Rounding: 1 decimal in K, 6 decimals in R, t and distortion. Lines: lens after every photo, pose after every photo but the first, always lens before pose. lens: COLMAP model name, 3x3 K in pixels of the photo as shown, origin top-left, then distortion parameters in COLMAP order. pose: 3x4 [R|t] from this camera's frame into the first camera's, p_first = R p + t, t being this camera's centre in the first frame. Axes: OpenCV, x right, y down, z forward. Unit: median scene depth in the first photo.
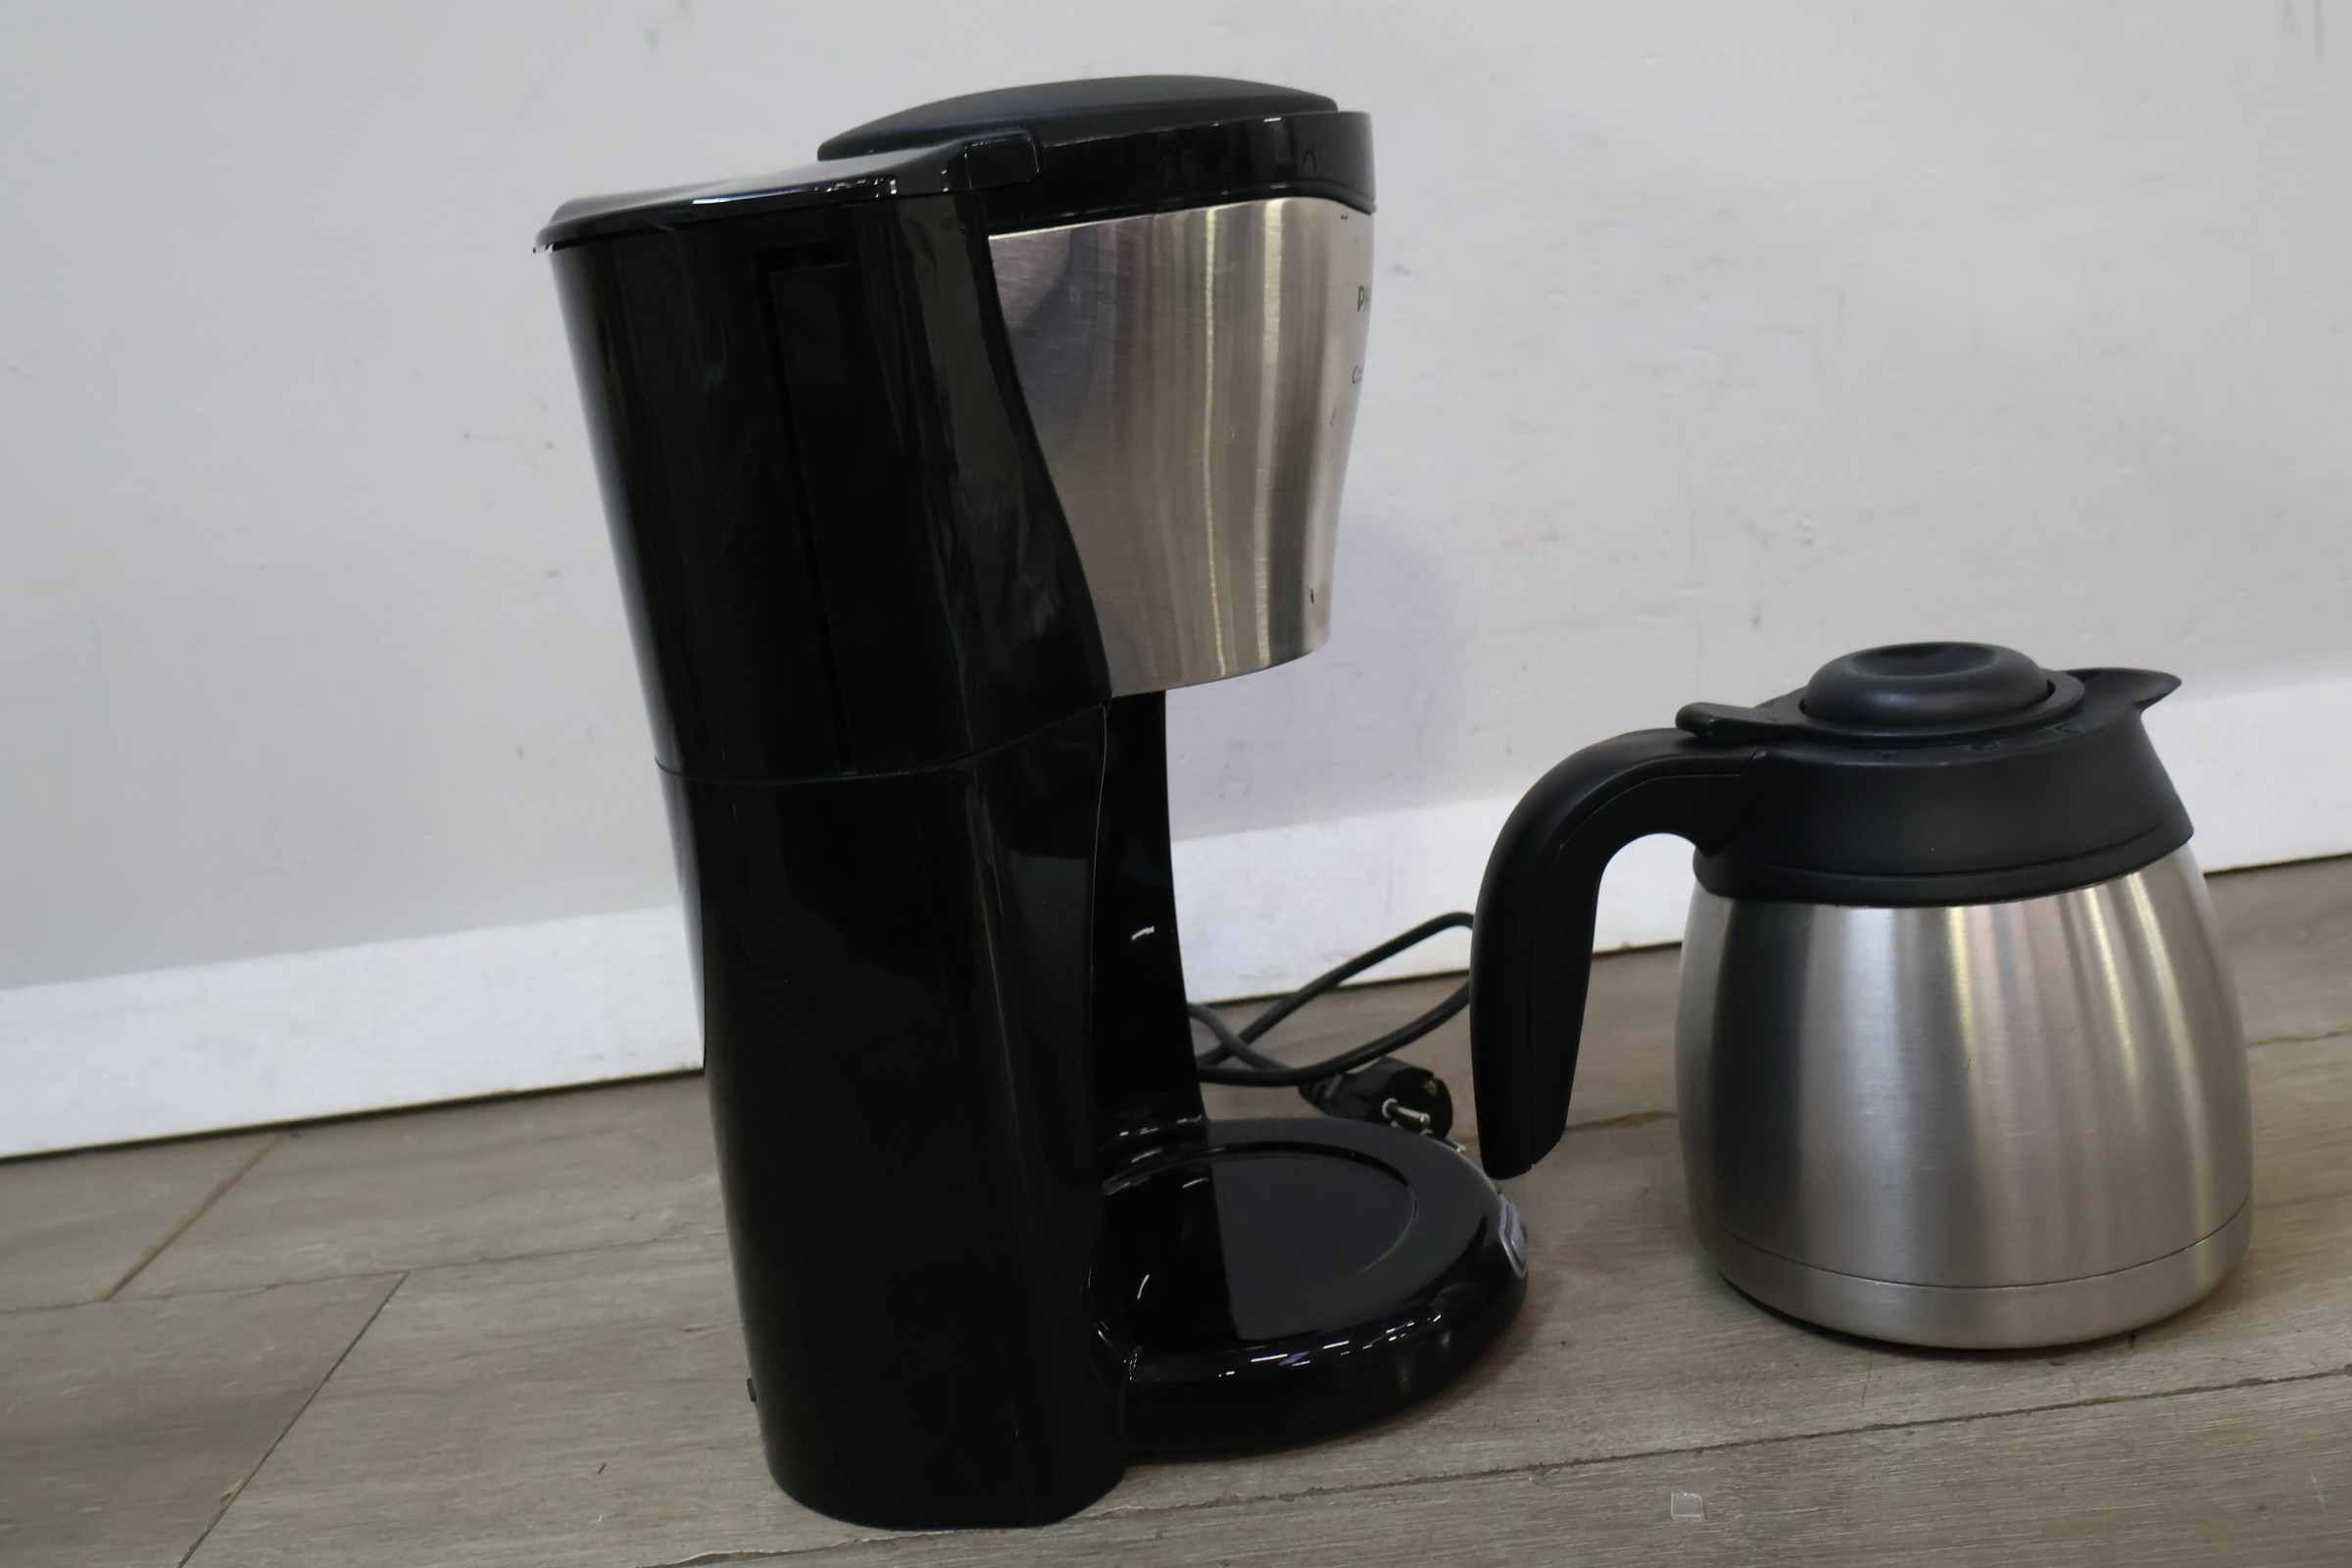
lens RADIAL K [[2149.7, 0, 1171.2], [0, 2149.7, 774.3], [0, 0, 1]] dist [0.007759, 0.000000]
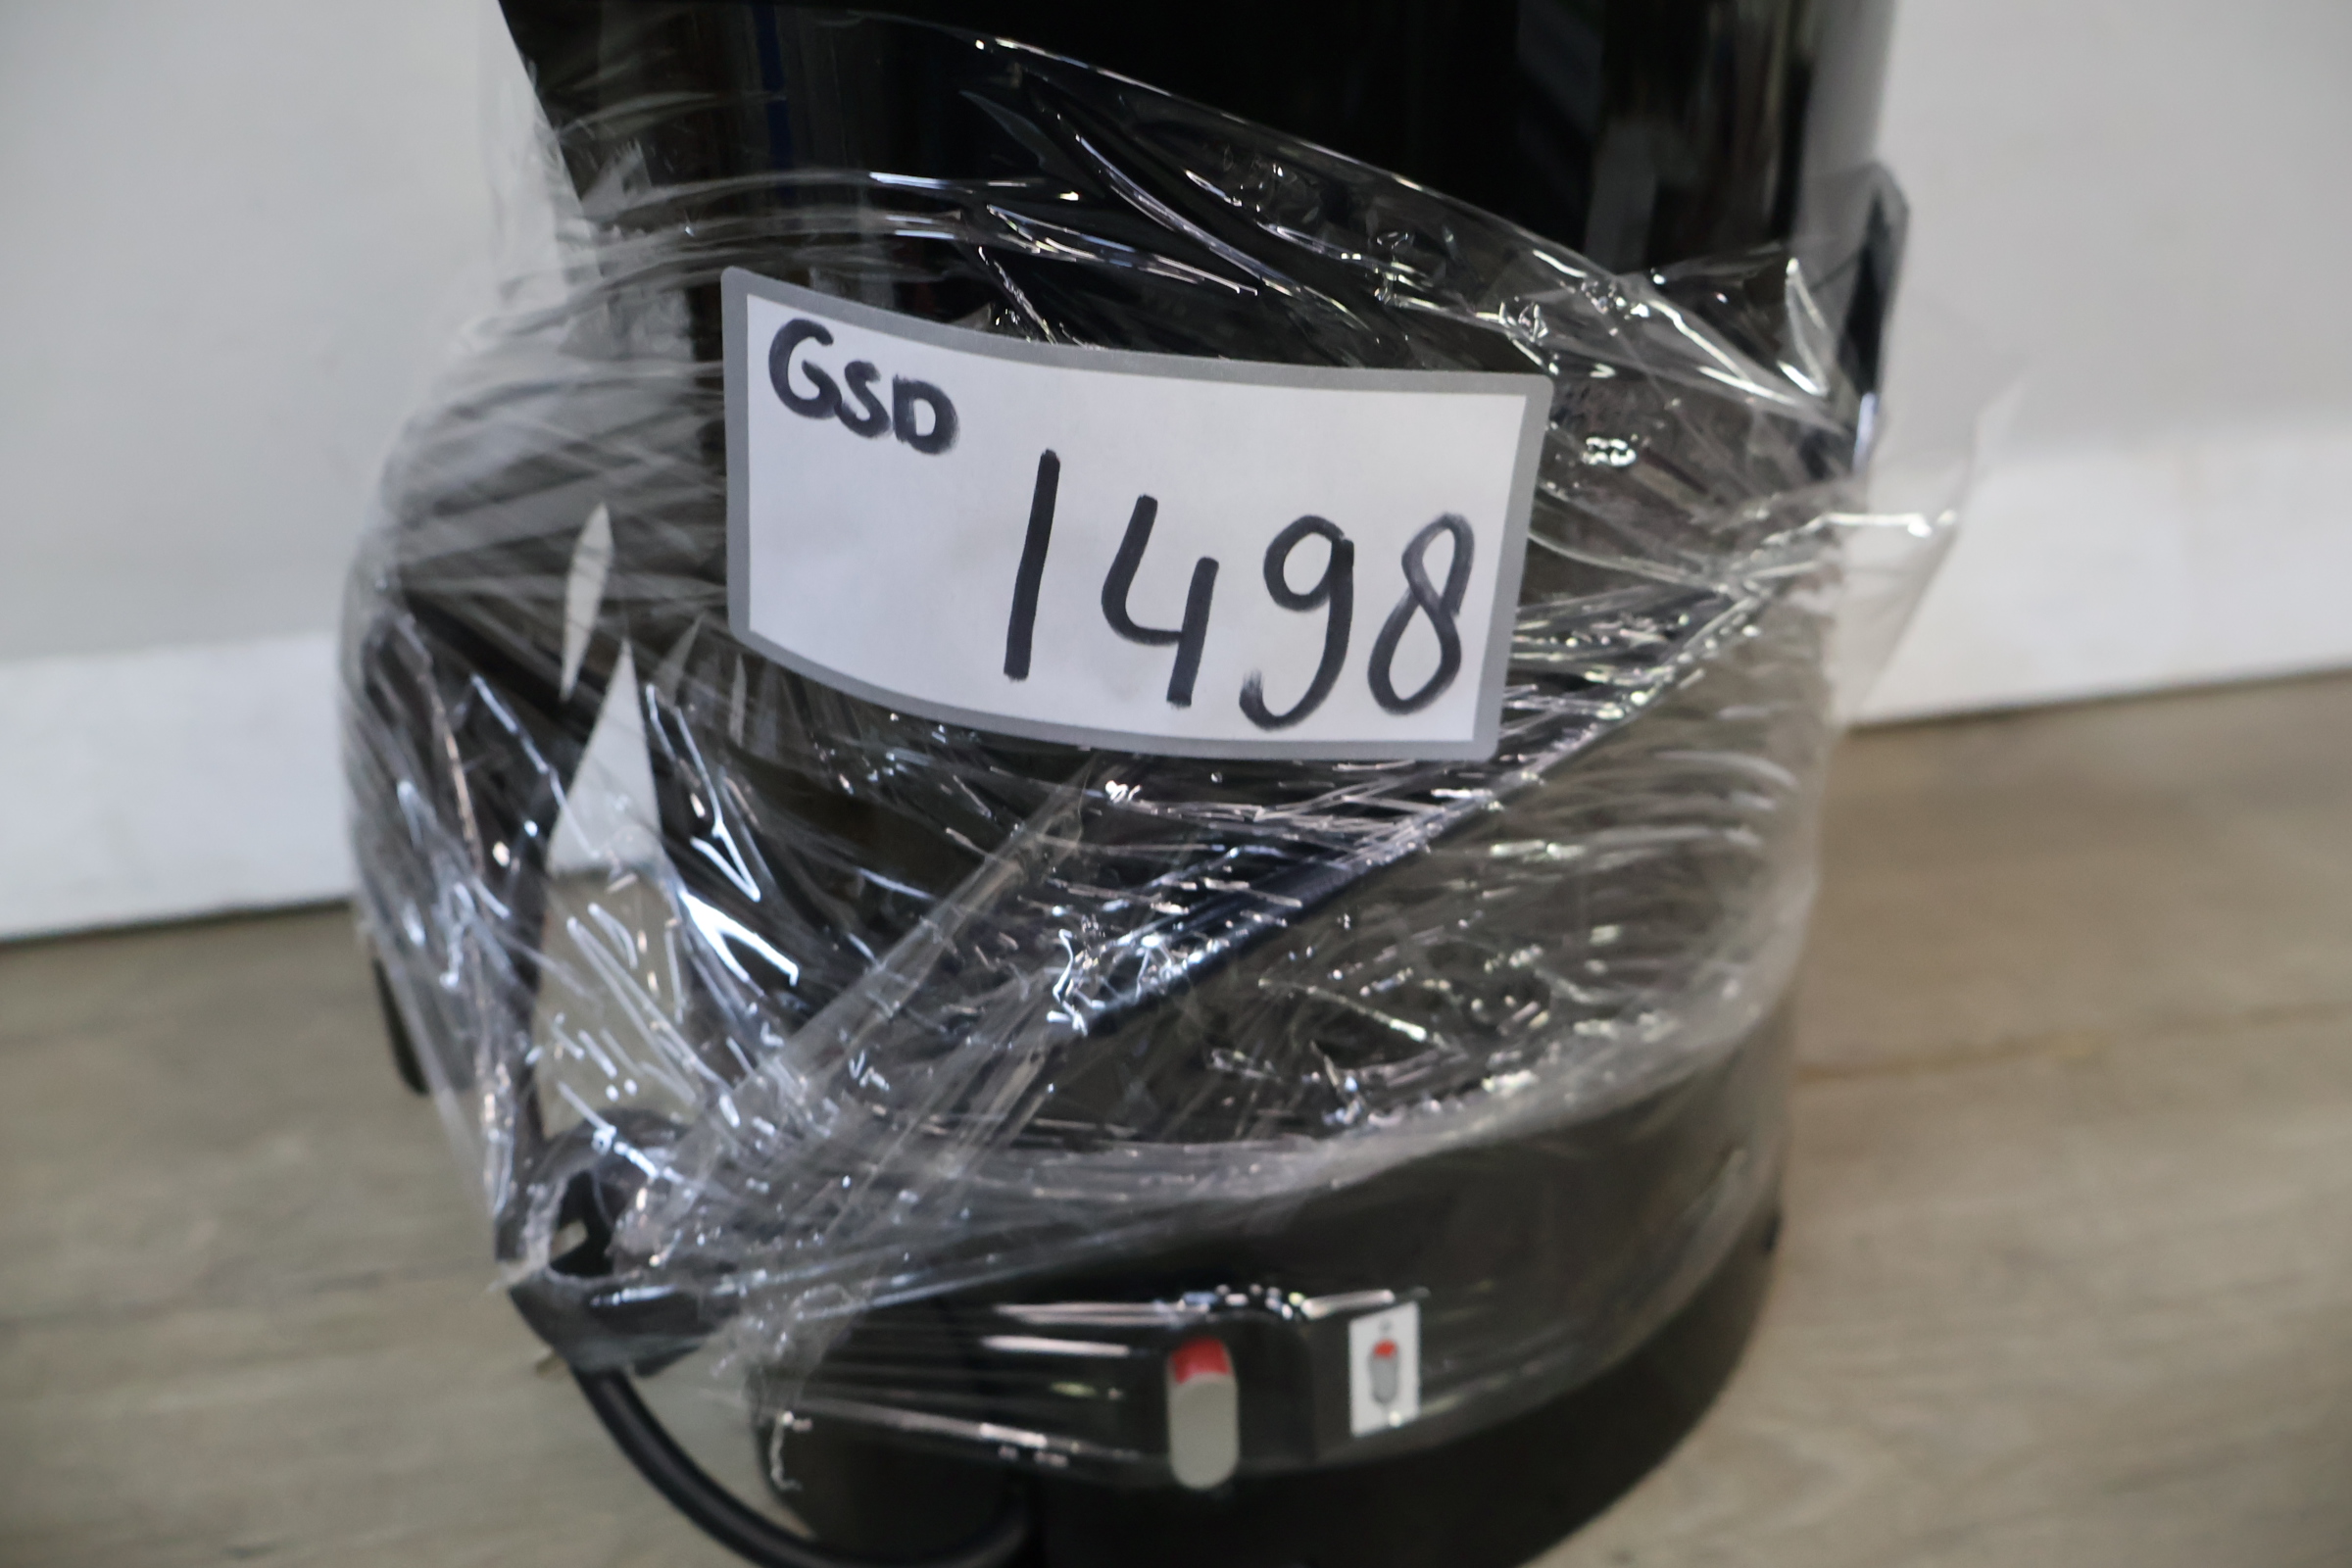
lens RADIAL K [[1956.1, 0, 1164.9], [0, 1956.1, 784.3], [0, 0, 1]] dist [-0.001894, 0.001092]
pose [[0.979198, 0.010334, 0.202644, -0.095980], [-0.053812, 0.976167, 0.210241, -0.045552], [-0.195642, -0.216773, 0.956417, 0.516085]]
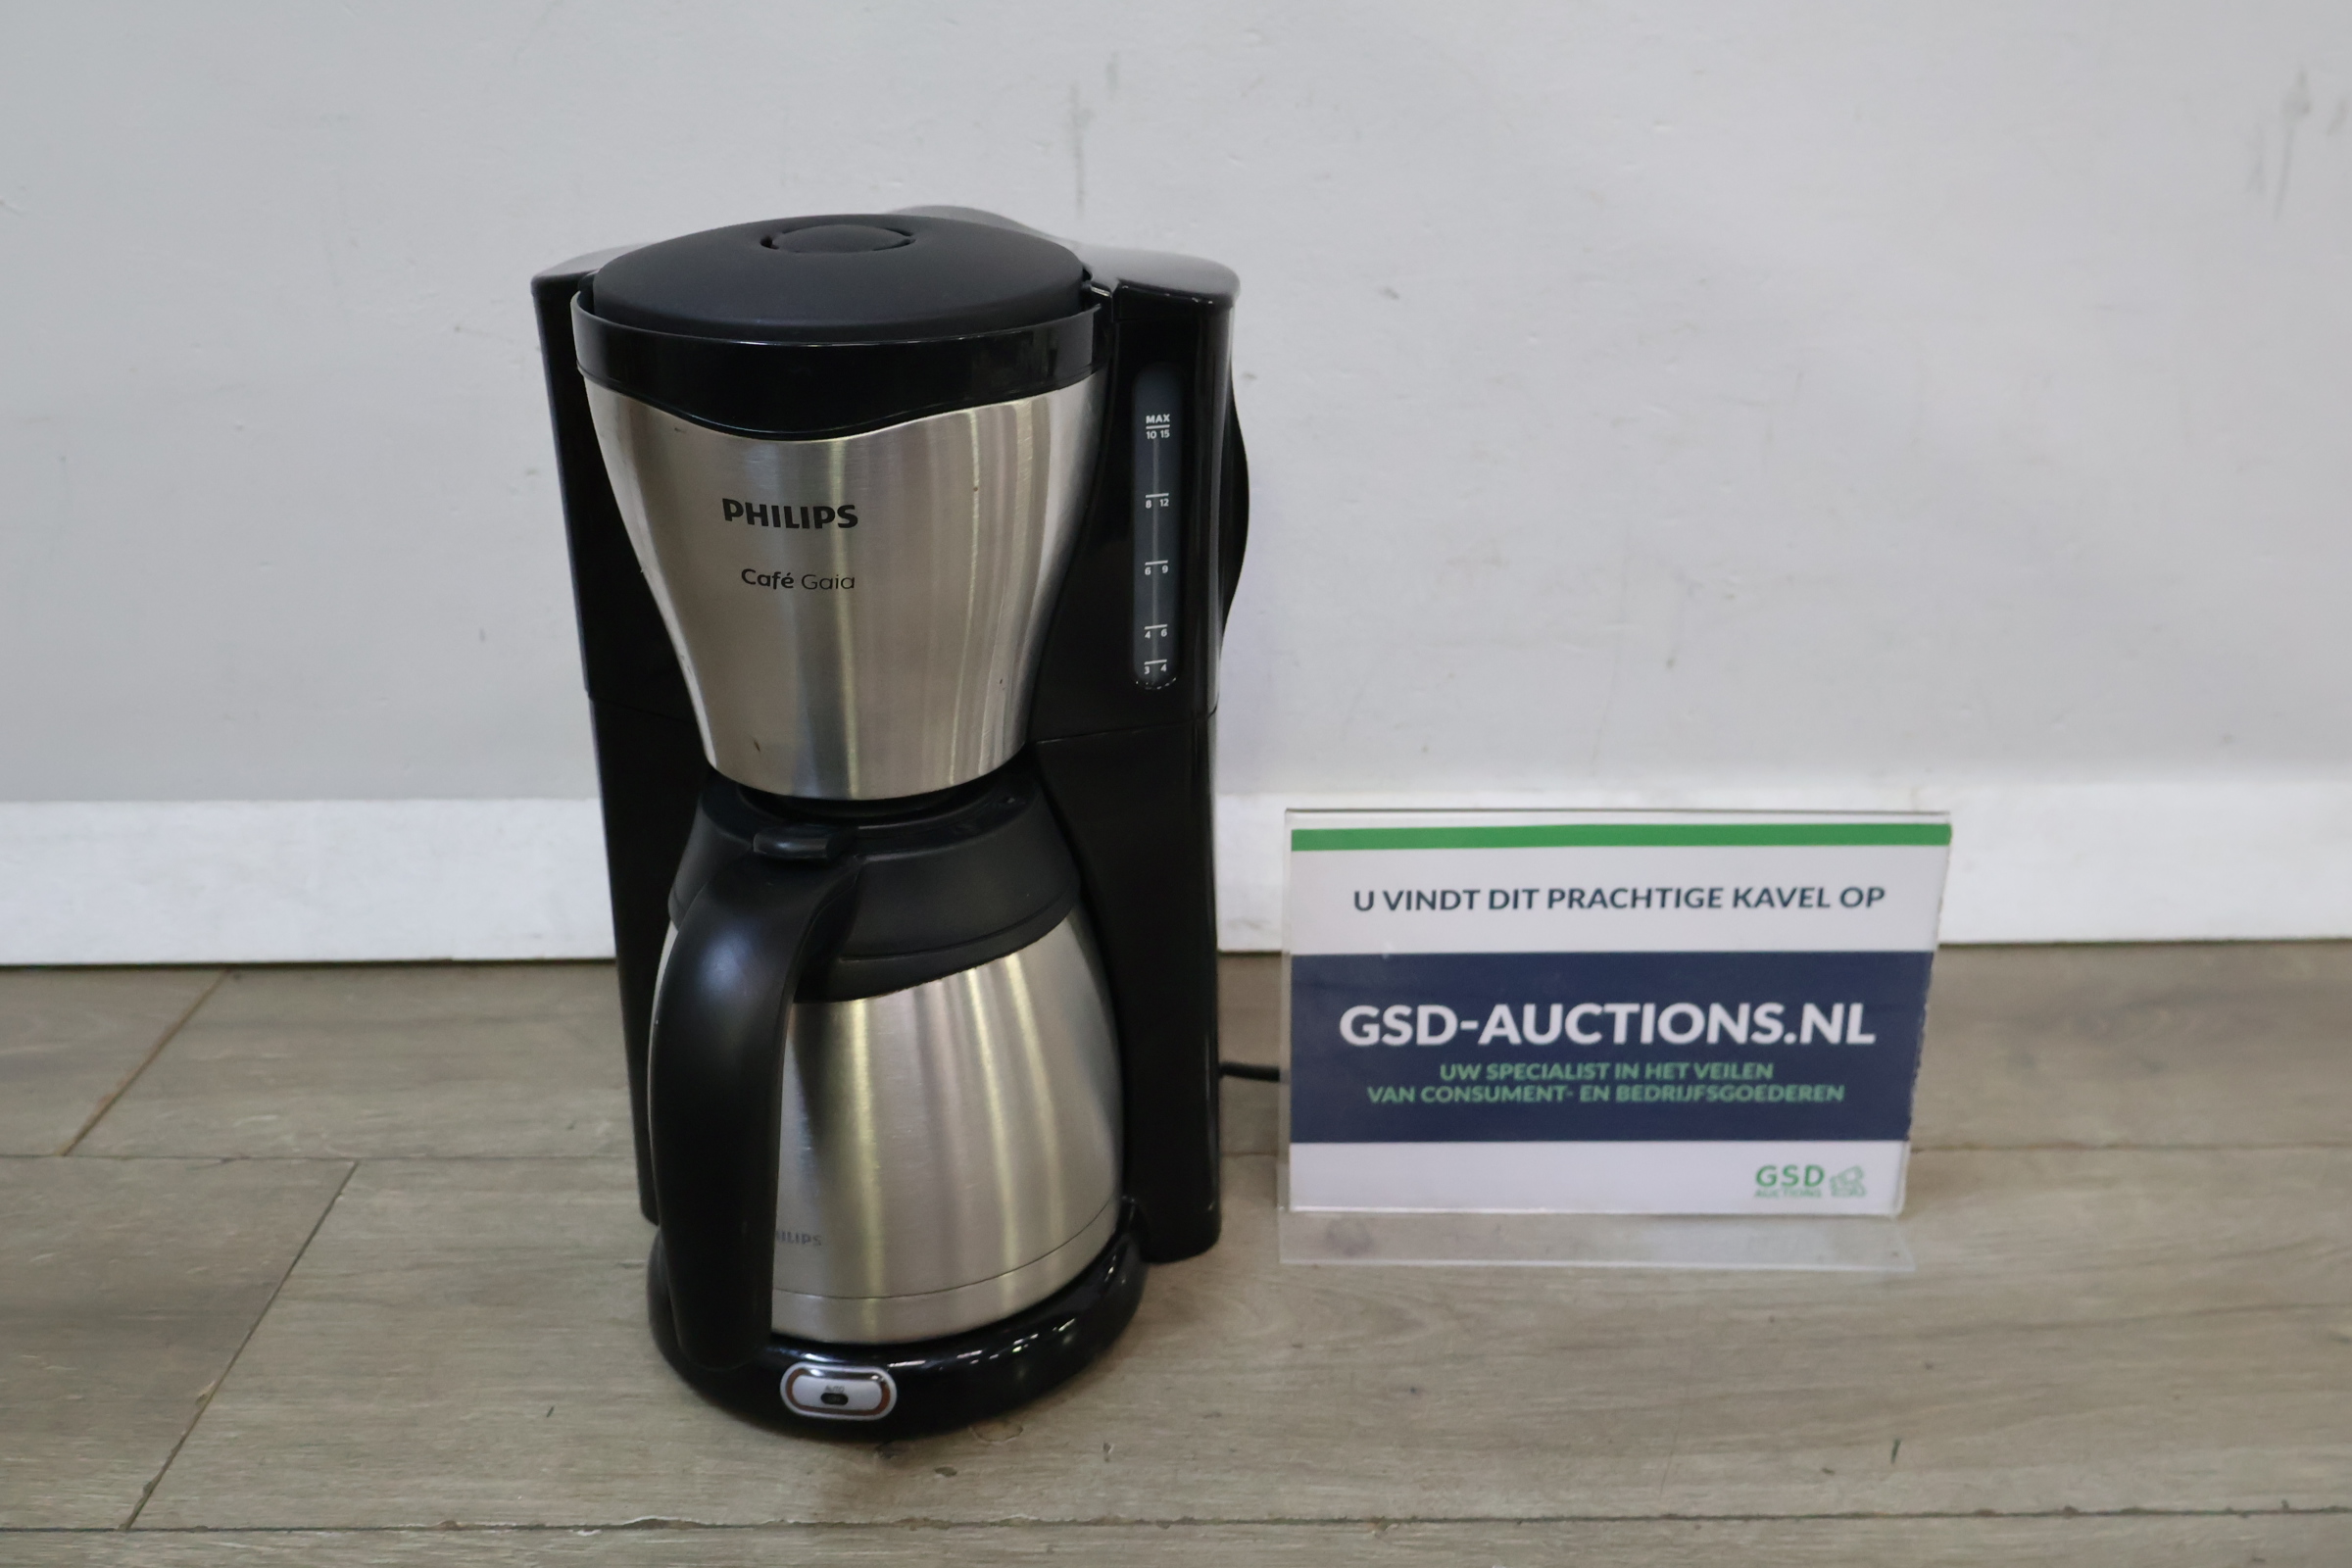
lens RADIAL K [[2149.7, 0, 1177.0], [0, 2149.7, 783.5], [0, 0, 1]] dist [0.007759, 0.000000]
pose [[0.990287, 0.116729, 0.075540, -0.056814], [-0.126682, 0.981406, 0.144204, -0.174023], [-0.057302, -0.152373, 0.986661, -0.061086]]
